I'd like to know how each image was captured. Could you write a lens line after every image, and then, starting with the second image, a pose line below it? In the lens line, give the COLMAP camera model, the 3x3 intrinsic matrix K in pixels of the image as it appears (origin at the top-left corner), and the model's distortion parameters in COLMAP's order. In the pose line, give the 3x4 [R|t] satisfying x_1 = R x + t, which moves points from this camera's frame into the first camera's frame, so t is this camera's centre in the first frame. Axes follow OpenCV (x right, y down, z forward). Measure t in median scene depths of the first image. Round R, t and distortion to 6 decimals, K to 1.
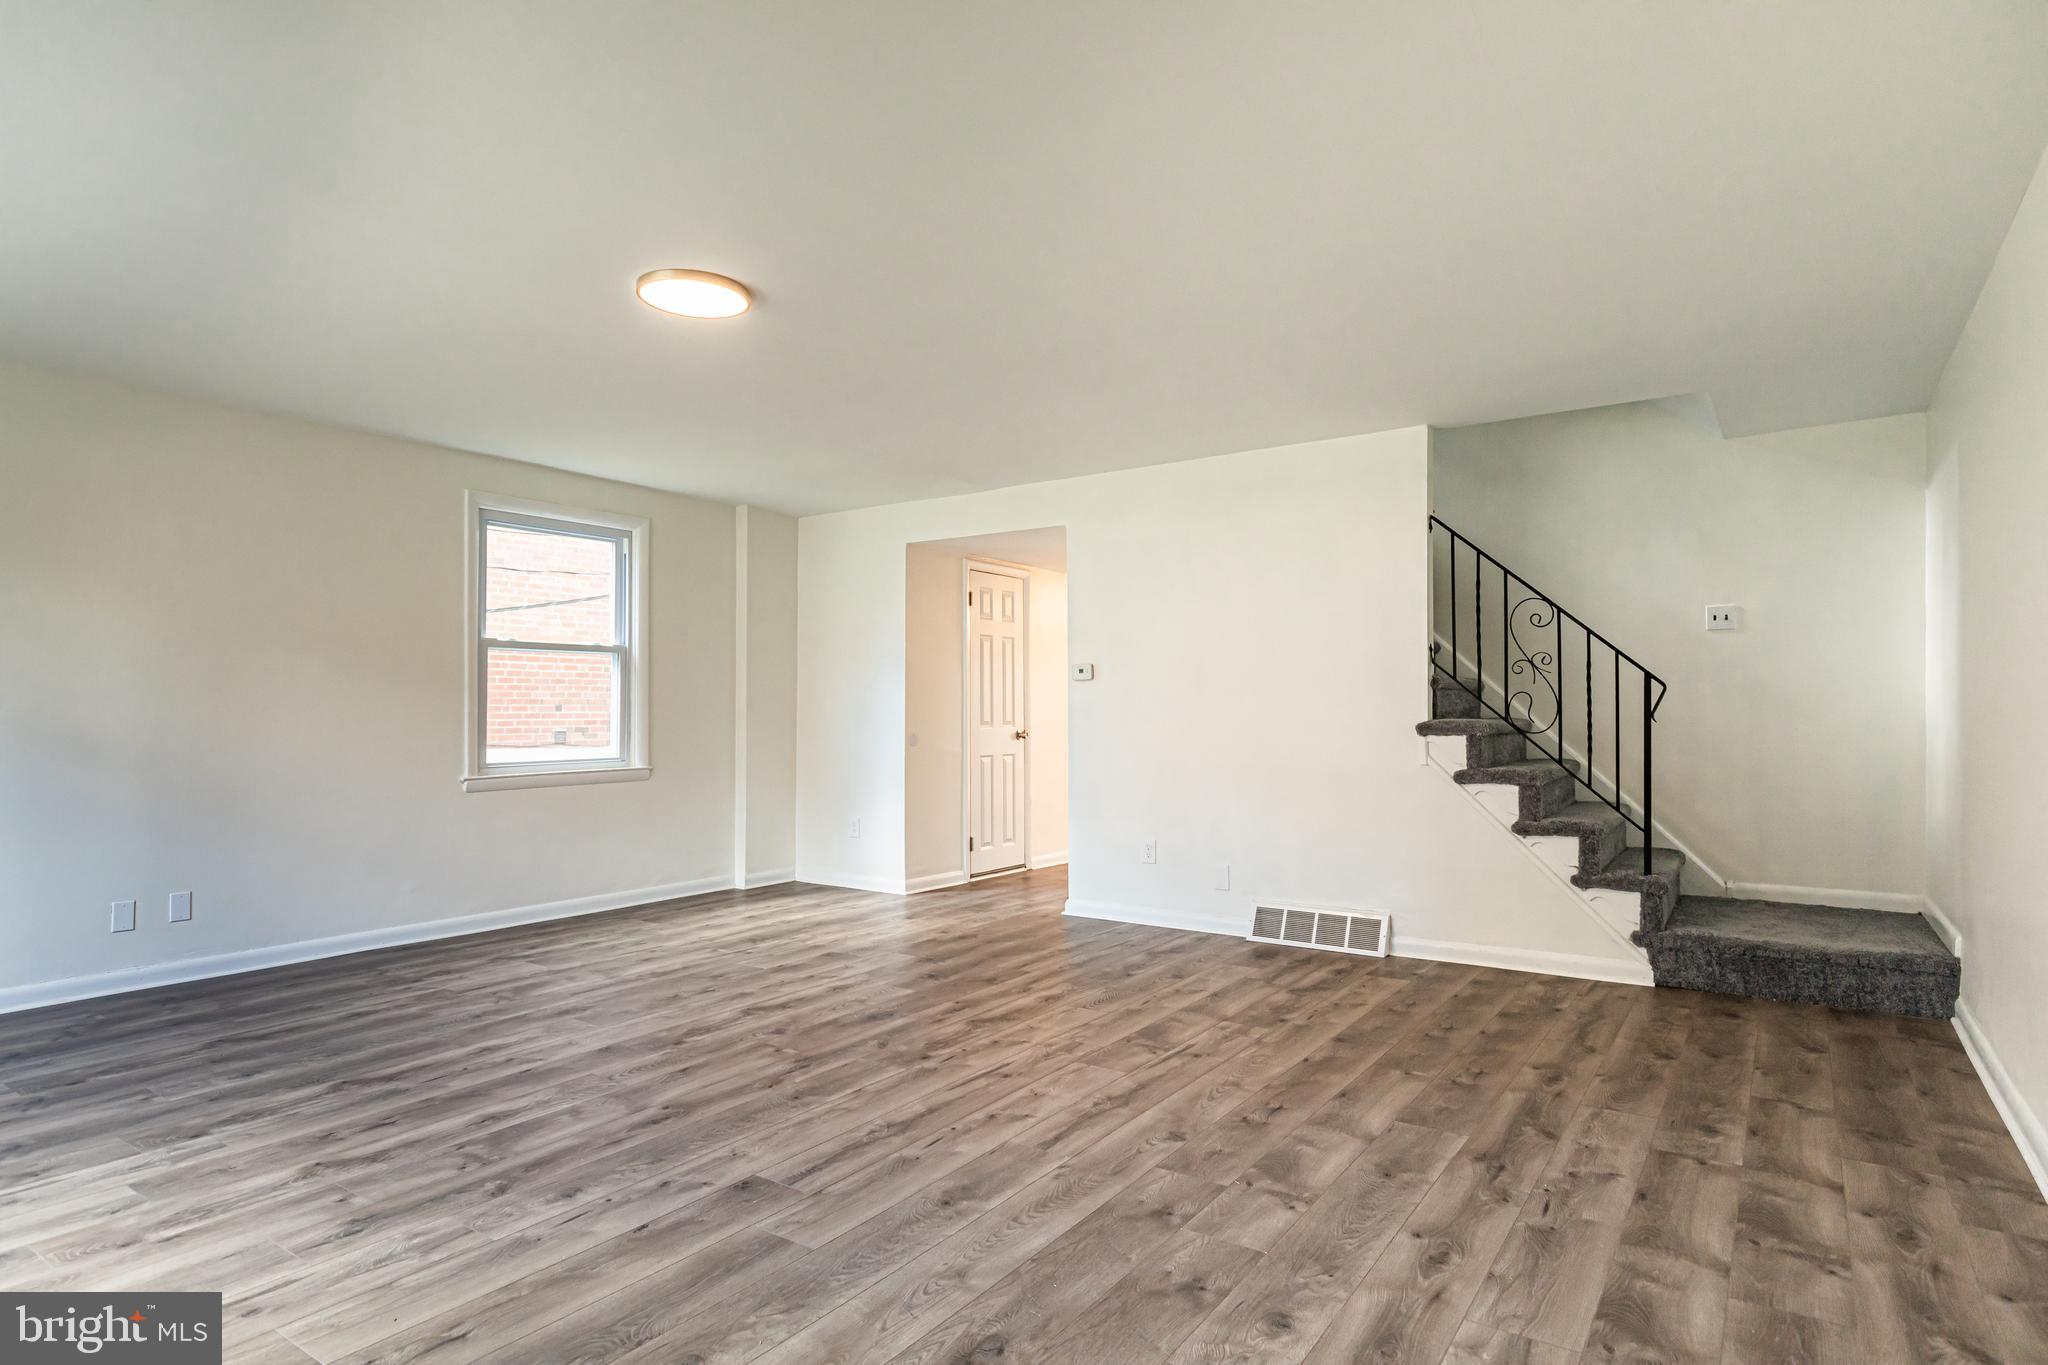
lens RADIAL K [[1089.5, 0, 1027.4], [0, 1089.5, 680.9], [0, 0, 1]] dist [0.004766, -0.000700]
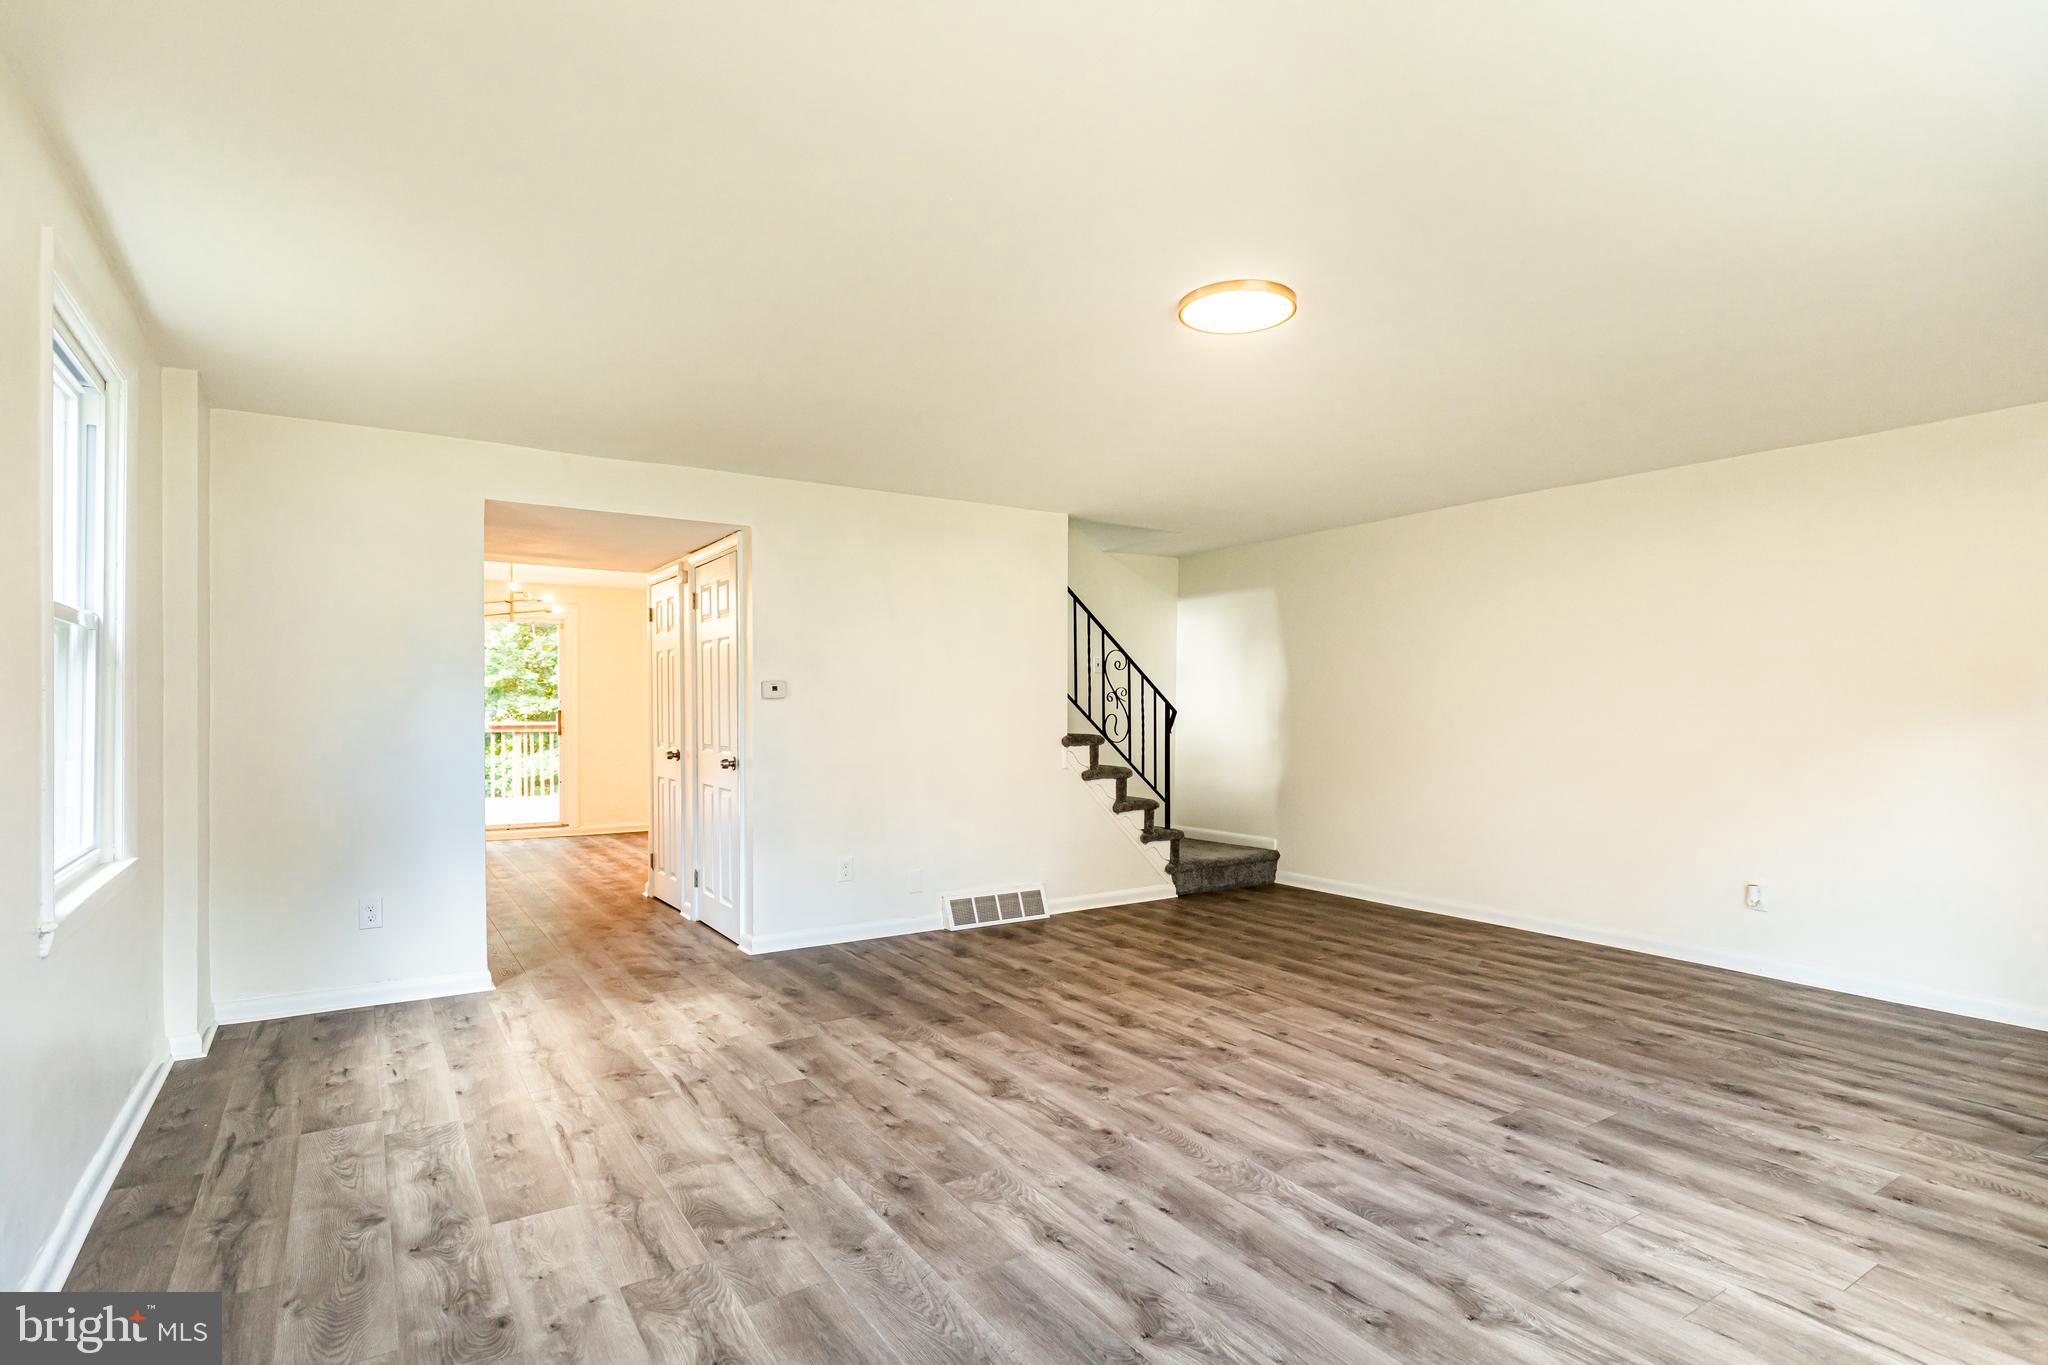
lens RADIAL K [[1029.4, 0, 1025.7], [0, 1029.4, 694.1], [0, 0, 1]] dist [0.000732, 0.000021]
pose [[0.375093, 0.014726, 0.926870, -1.271924], [-0.028266, 0.999591, -0.004442, -0.010738], [-0.926556, -0.024533, 0.375355, 0.876697]]
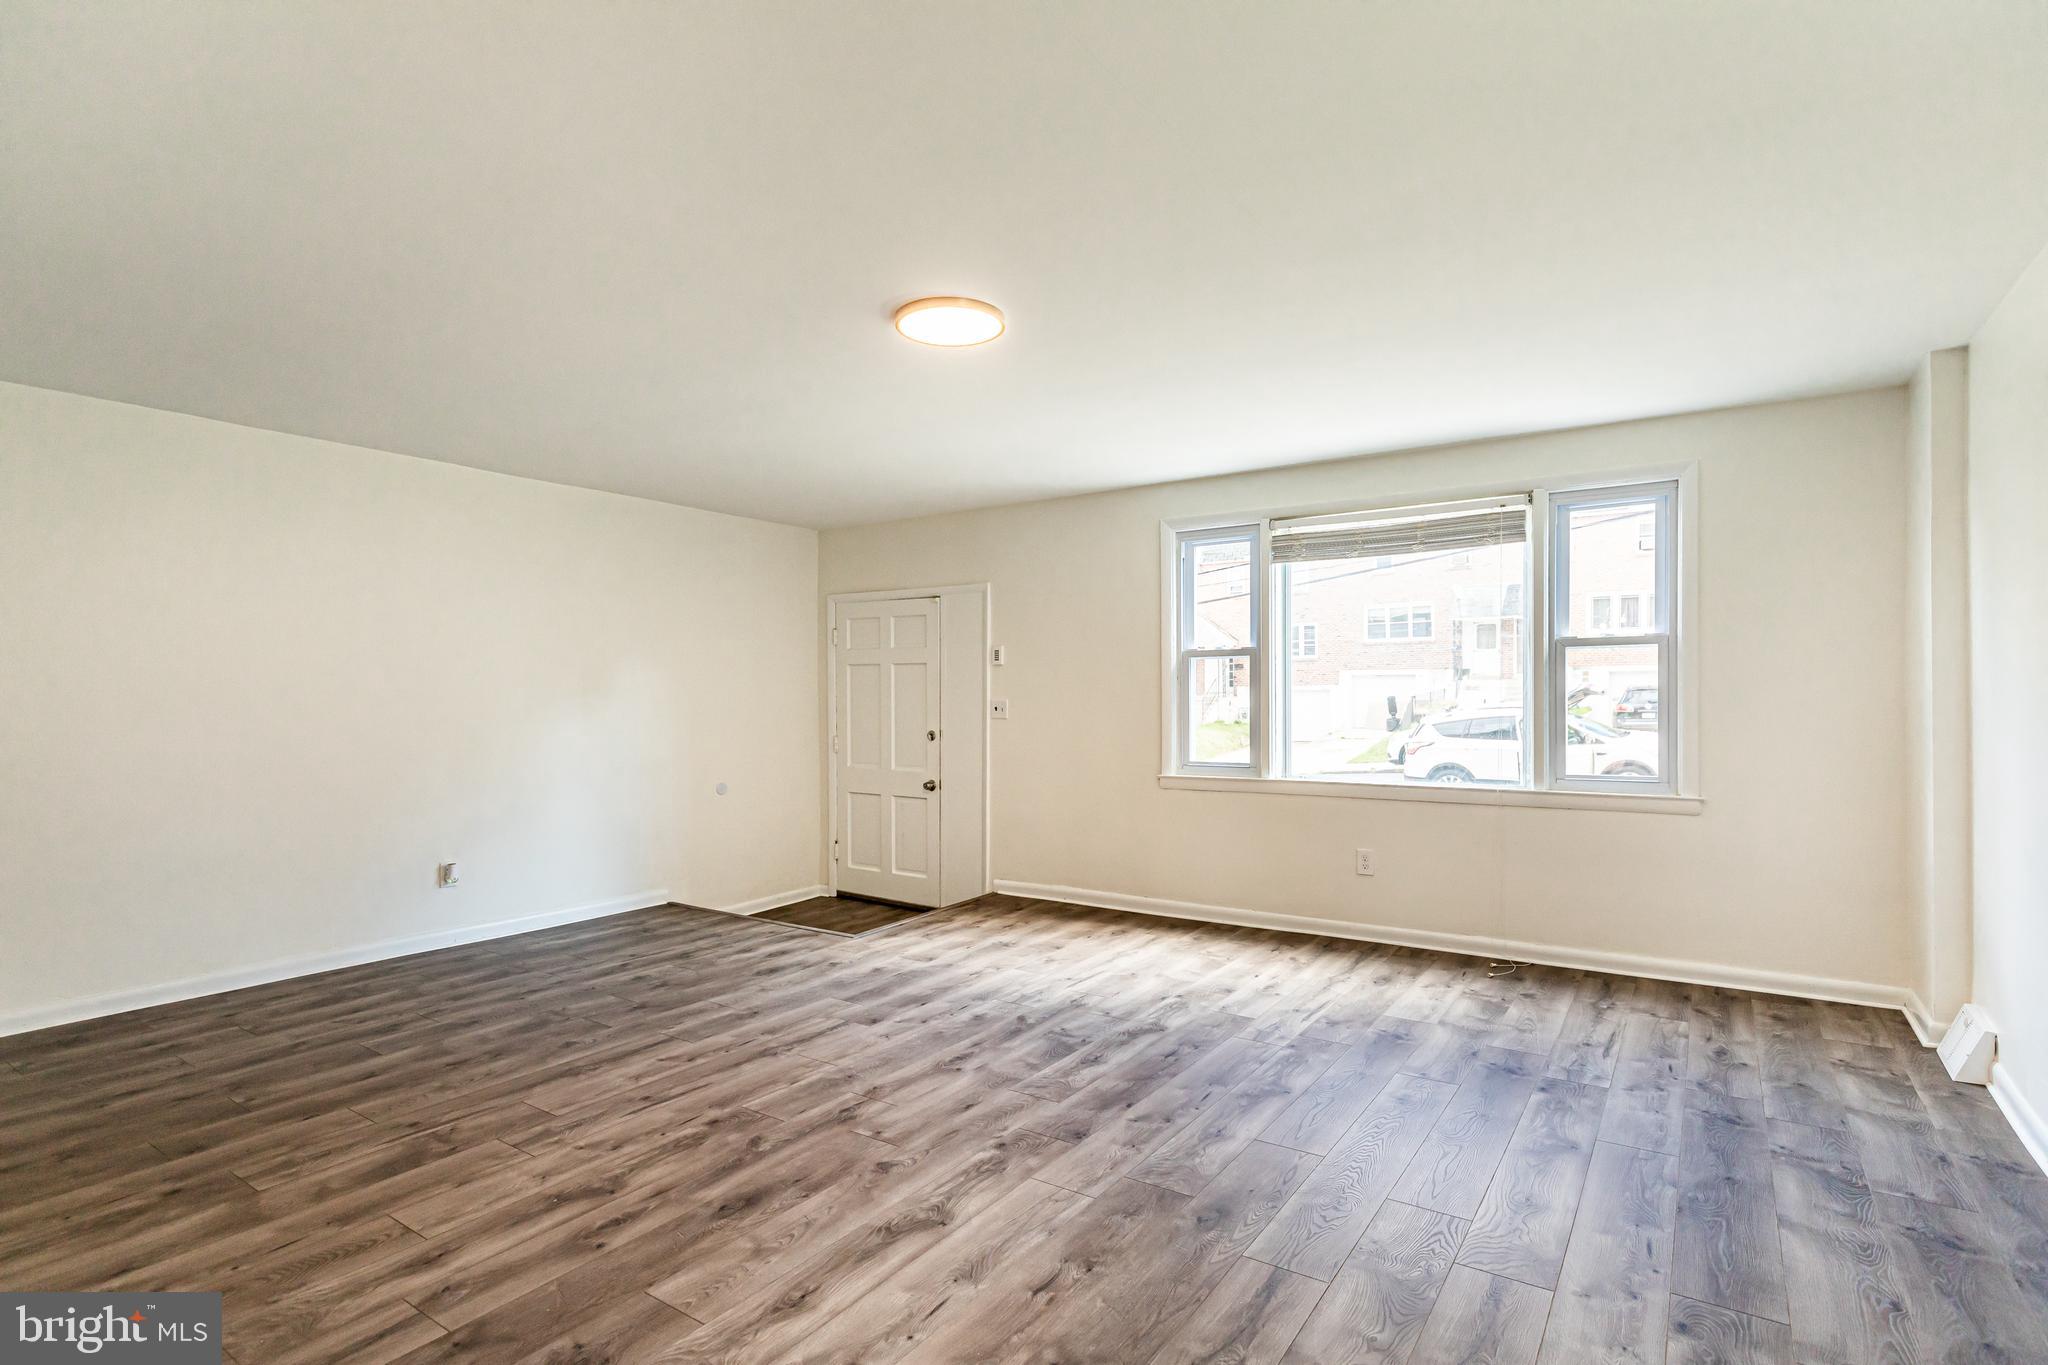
lens RADIAL K [[1009.4, 0, 1028.6], [0, 1009.4, 704.8], [0, 0, 1]] dist [0.000066, 0.000430]
pose [[-0.999922, 0.007213, -0.010167, -0.386071], [0.007386, 0.999826, -0.017102, 0.013706], [0.010042, -0.017176, -0.999802, 2.036244]]
